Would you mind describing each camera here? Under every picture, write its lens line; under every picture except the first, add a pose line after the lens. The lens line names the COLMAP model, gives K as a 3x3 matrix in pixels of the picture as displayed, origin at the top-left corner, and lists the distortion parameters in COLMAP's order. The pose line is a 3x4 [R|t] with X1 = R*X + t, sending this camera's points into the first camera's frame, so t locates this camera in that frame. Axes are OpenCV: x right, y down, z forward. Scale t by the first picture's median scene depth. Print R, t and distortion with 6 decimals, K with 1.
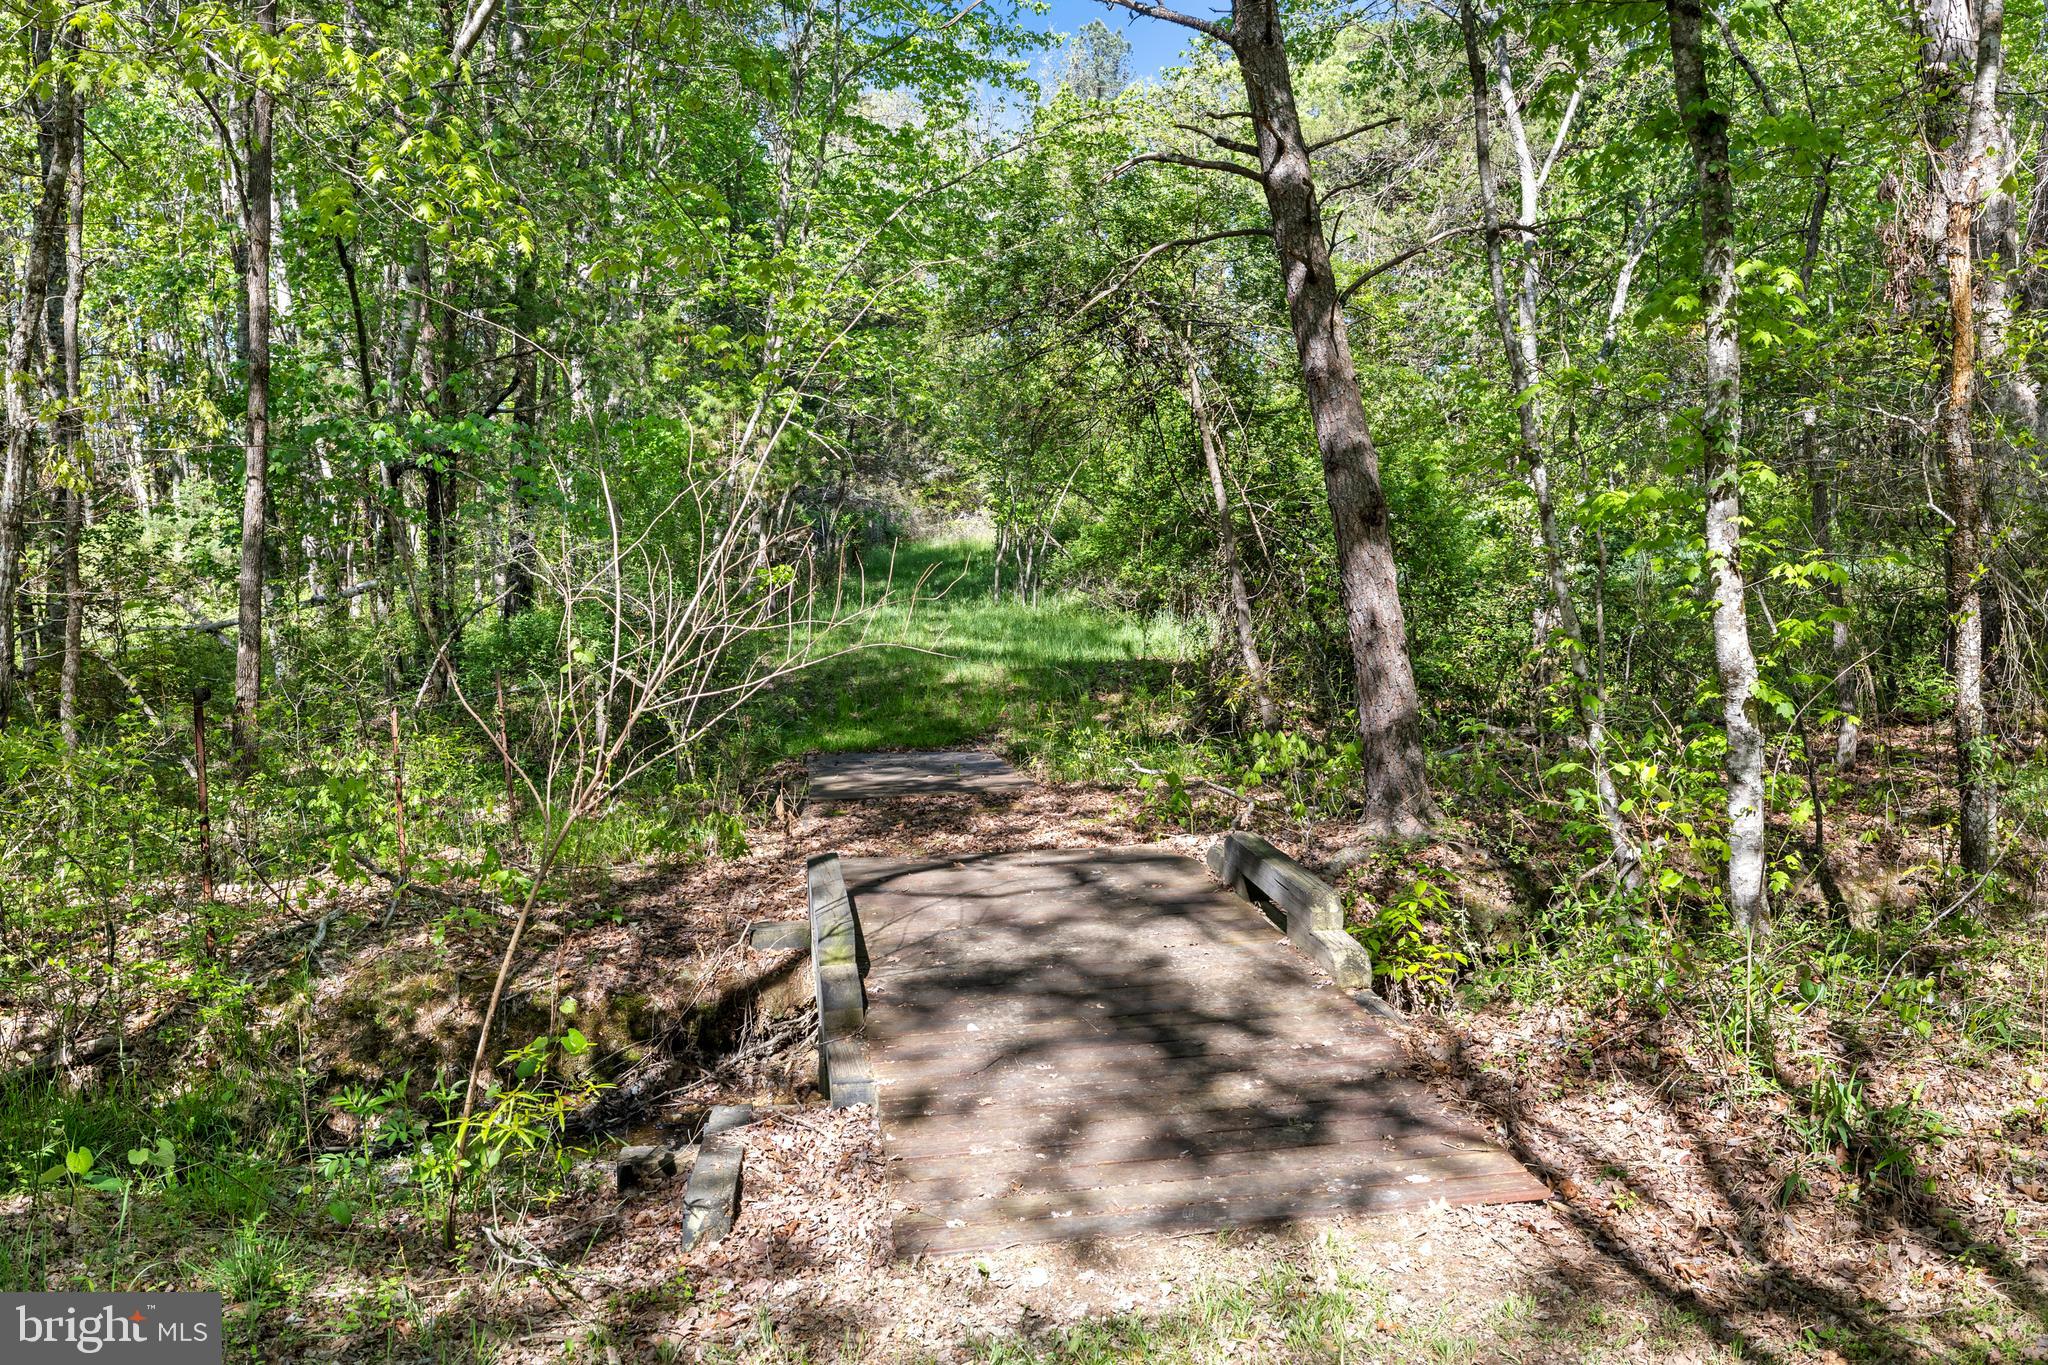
lens RADIAL K [[1673.3, 0, 1024.8], [0, 1673.3, 677.9], [0, 0, 1]] dist [0.009655, -0.012251]
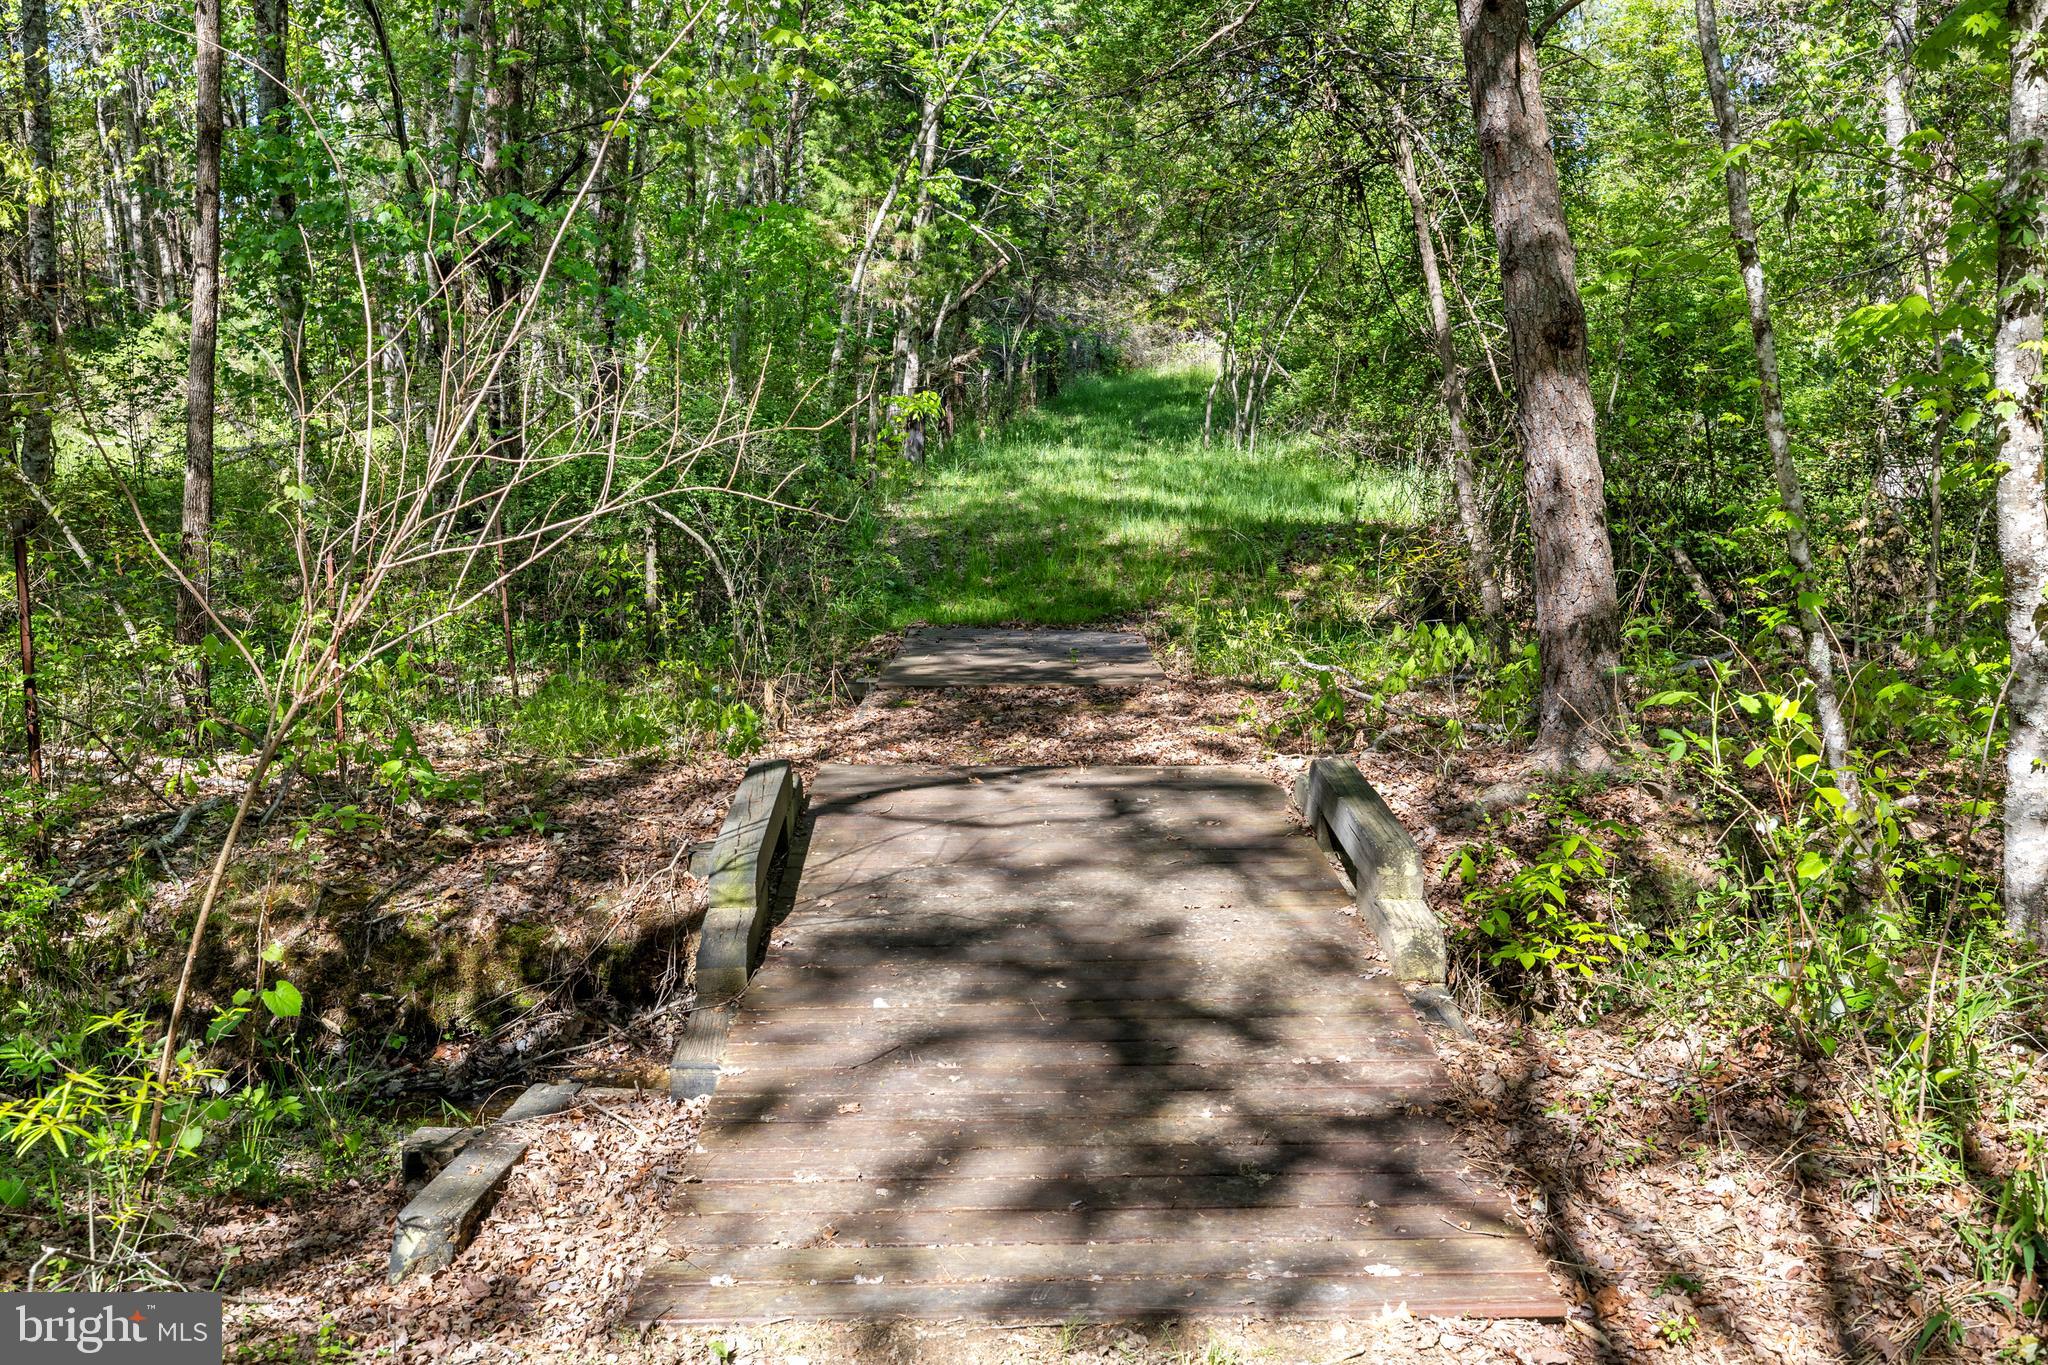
lens RADIAL K [[2008.7, 0, 1023.3], [0, 2008.7, 685.5], [0, 0, 1]] dist [0.003362, 0.000000]
pose [[0.988835, 0.043752, -0.142450, 0.129019], [-0.033116, 0.996543, 0.076199, -0.004108], [0.145291, -0.070631, 0.986865, 0.106236]]
